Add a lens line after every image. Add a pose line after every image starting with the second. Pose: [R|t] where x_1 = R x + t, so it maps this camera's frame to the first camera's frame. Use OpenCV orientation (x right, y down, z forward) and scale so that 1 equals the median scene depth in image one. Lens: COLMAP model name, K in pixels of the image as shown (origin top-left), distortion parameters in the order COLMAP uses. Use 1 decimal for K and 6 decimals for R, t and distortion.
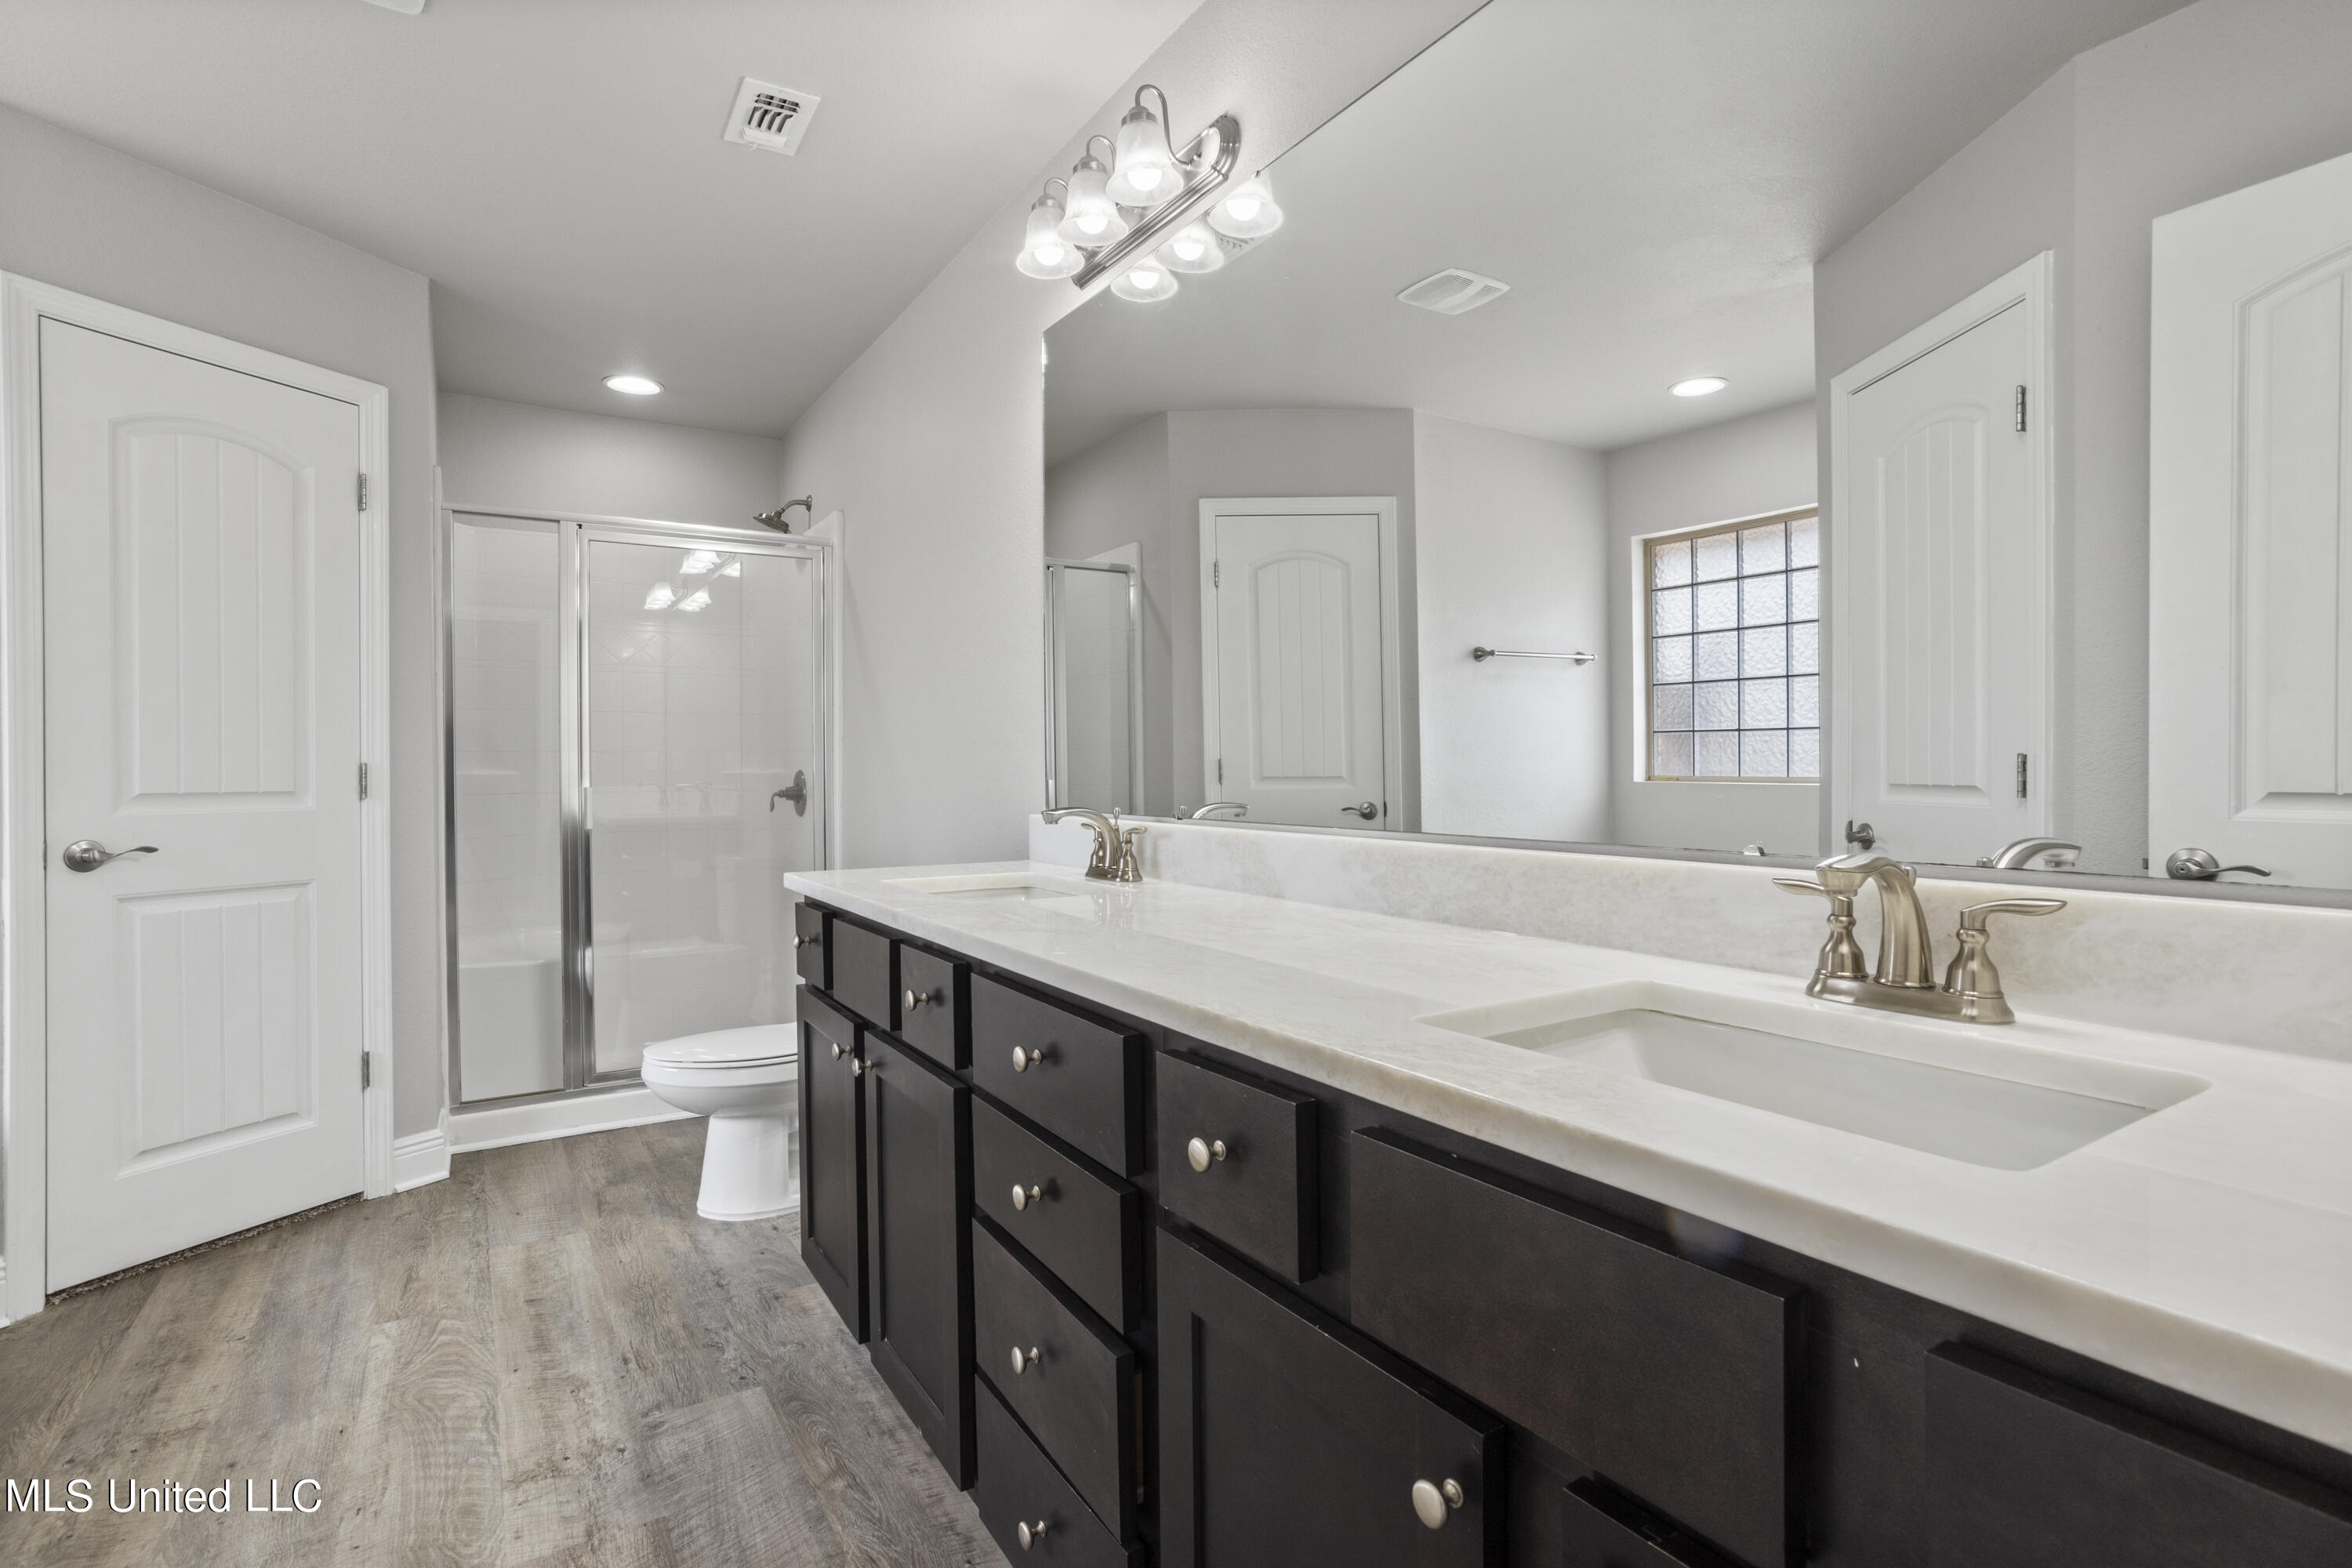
lens RADIAL K [[1141.2, 0, 1176.5], [0, 1141.2, 785.3], [0, 0, 1]] dist [-0.026183, 0.014212]
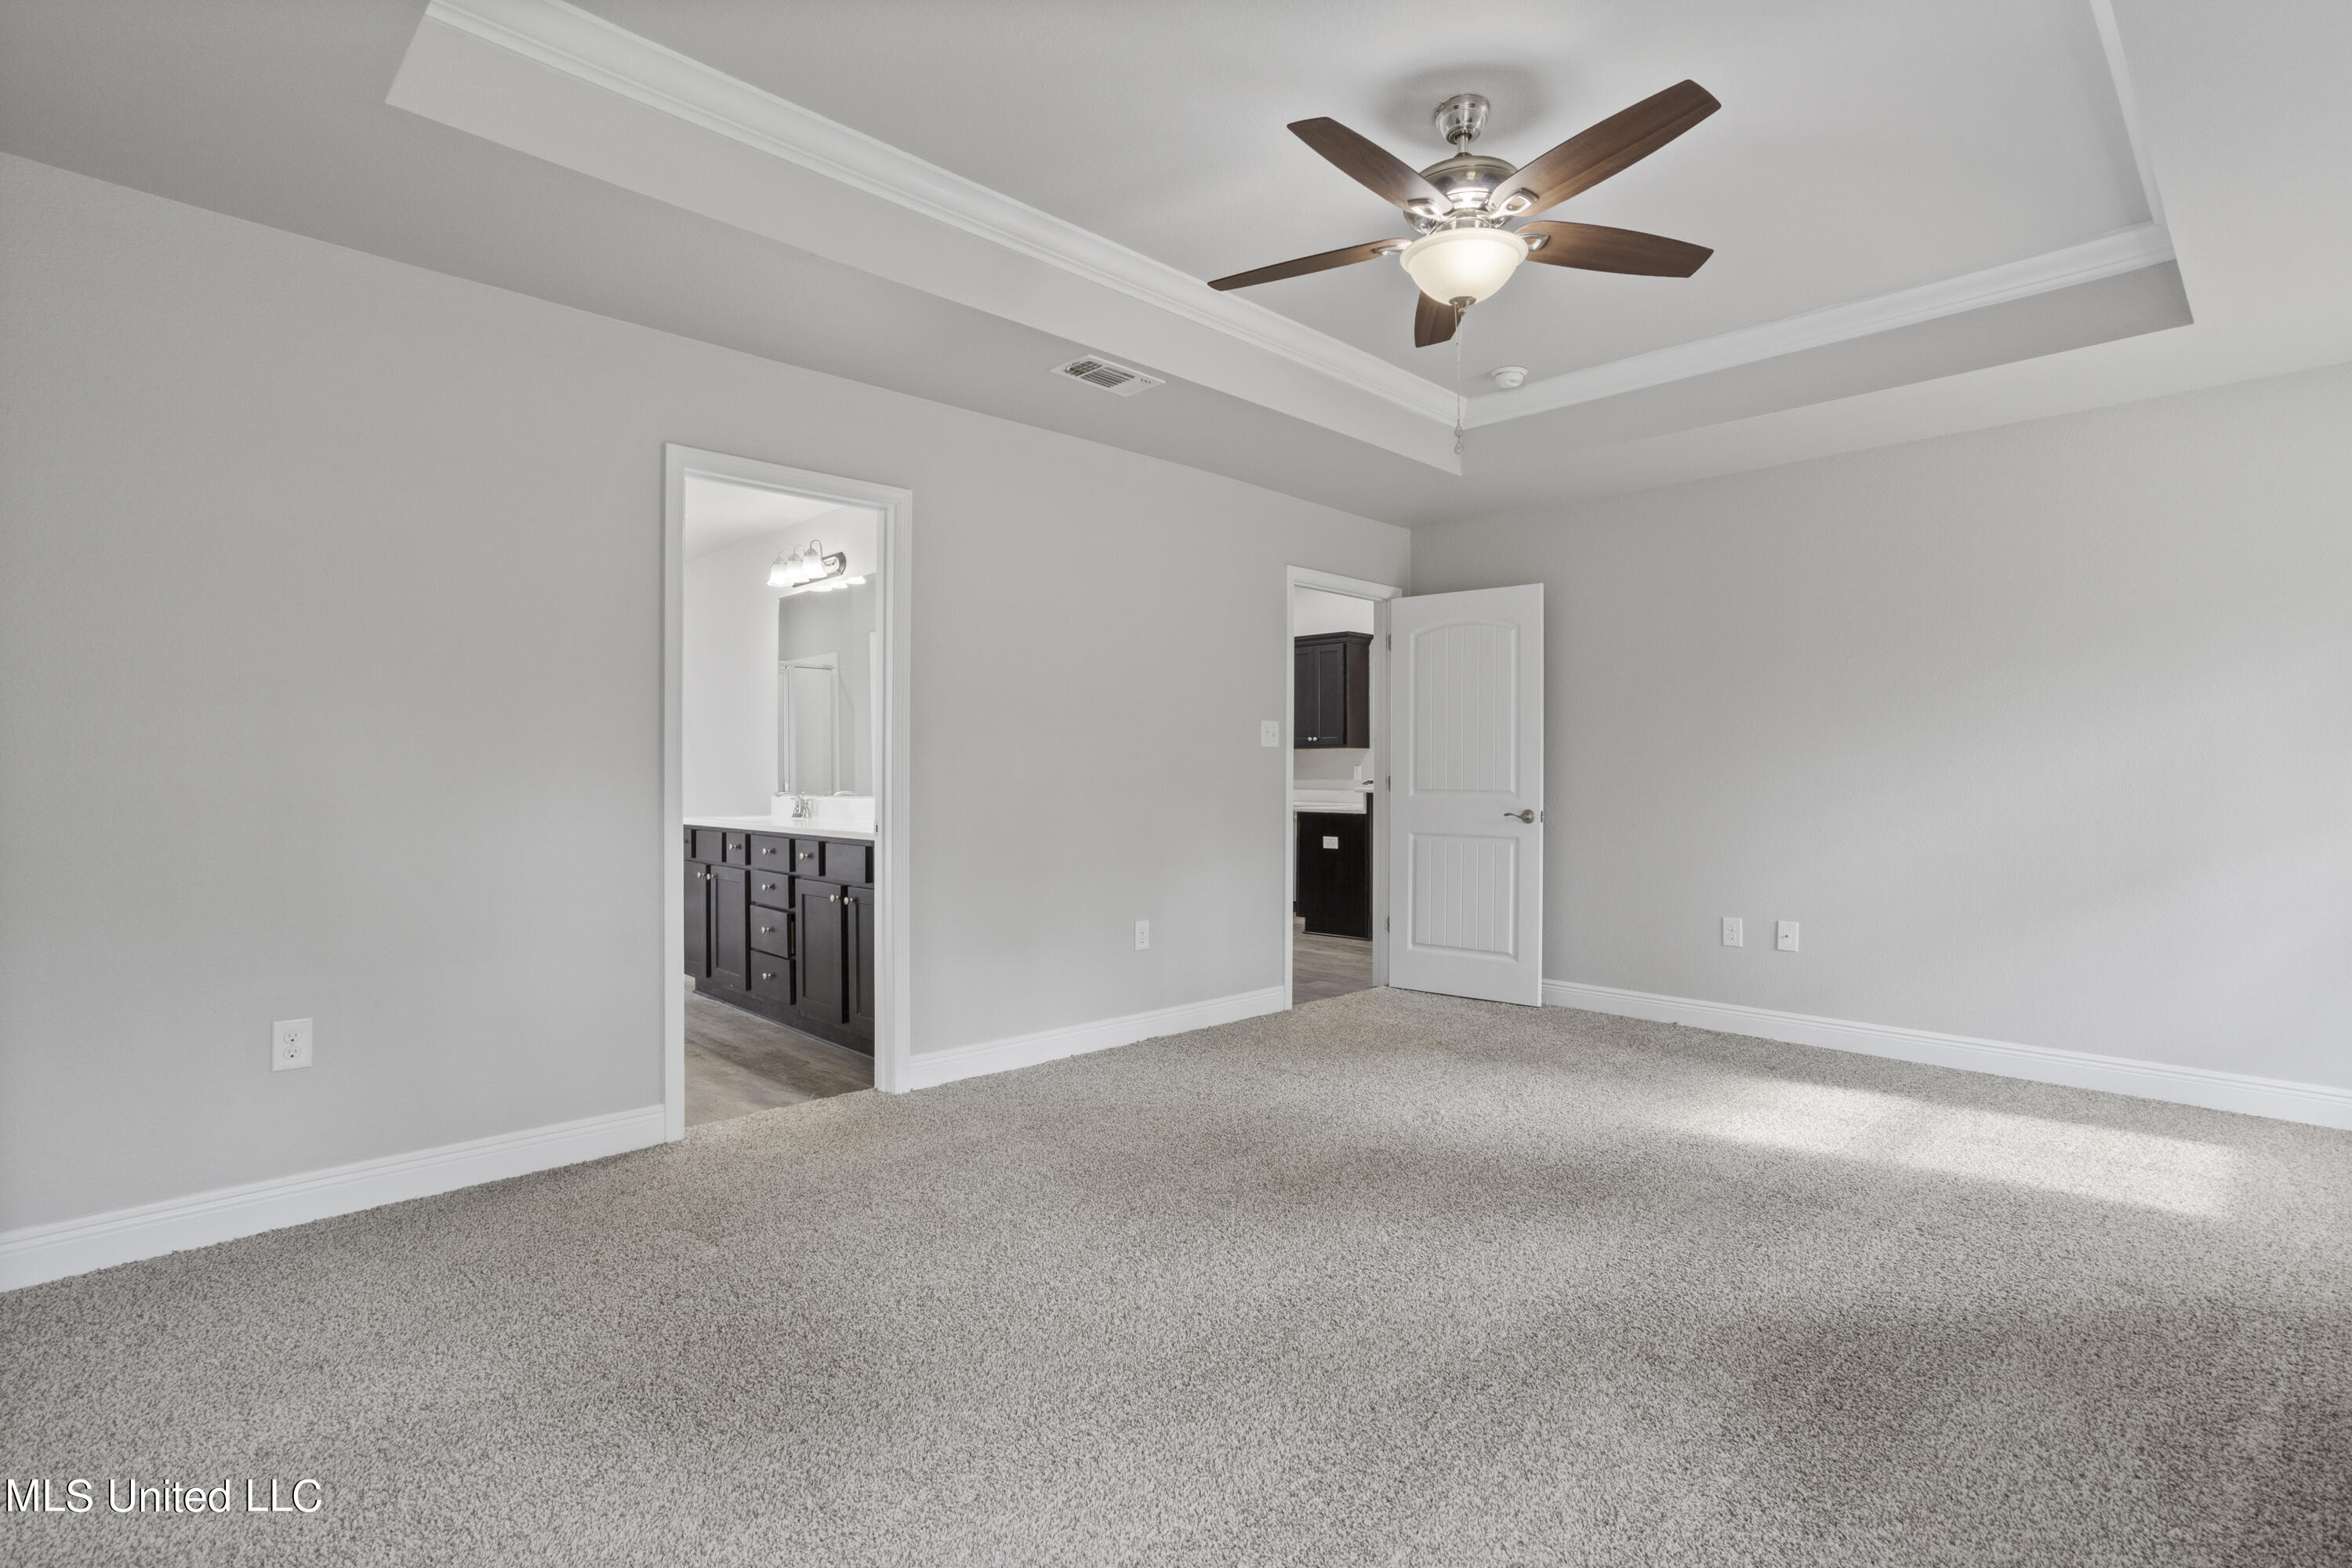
lens RADIAL K [[1141.2, 0, 1174.3], [0, 1141.2, 774.5], [0, 0, 1]] dist [-0.026183, 0.014212]
pose [[0.980858, 0.006188, 0.194626, 0.312403], [-0.005299, 0.999973, -0.005090, -0.013551], [-0.194653, 0.003961, 0.980864, -2.013433]]
